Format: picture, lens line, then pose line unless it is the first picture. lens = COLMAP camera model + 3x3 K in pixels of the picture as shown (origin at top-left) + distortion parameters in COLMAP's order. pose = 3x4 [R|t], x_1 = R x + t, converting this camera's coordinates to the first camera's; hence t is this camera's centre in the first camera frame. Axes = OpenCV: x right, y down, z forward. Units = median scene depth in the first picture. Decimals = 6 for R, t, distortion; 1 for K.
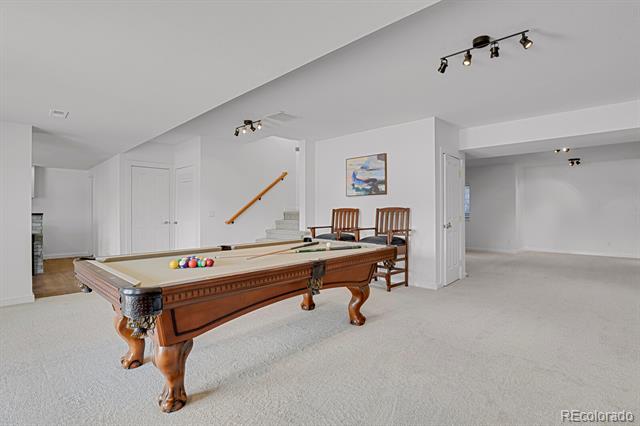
lens RADIAL K [[315.9, 0, 320.0], [0, 315.9, 213.0], [0, 0, 1]] dist [-0.001418, -0.000231]
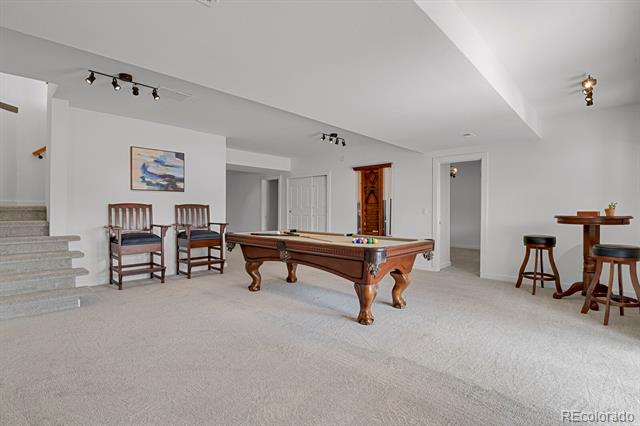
lens RADIAL K [[315.9, 0, 320.0], [0, 315.9, 213.0], [0, 0, 1]] dist [-0.001418, -0.000231]
pose [[0.009792, -0.007779, 0.999922, -0.818996], [-0.000332, 0.999970, 0.007783, 0.003798], [-0.999952, -0.000408, 0.009789, 0.509074]]
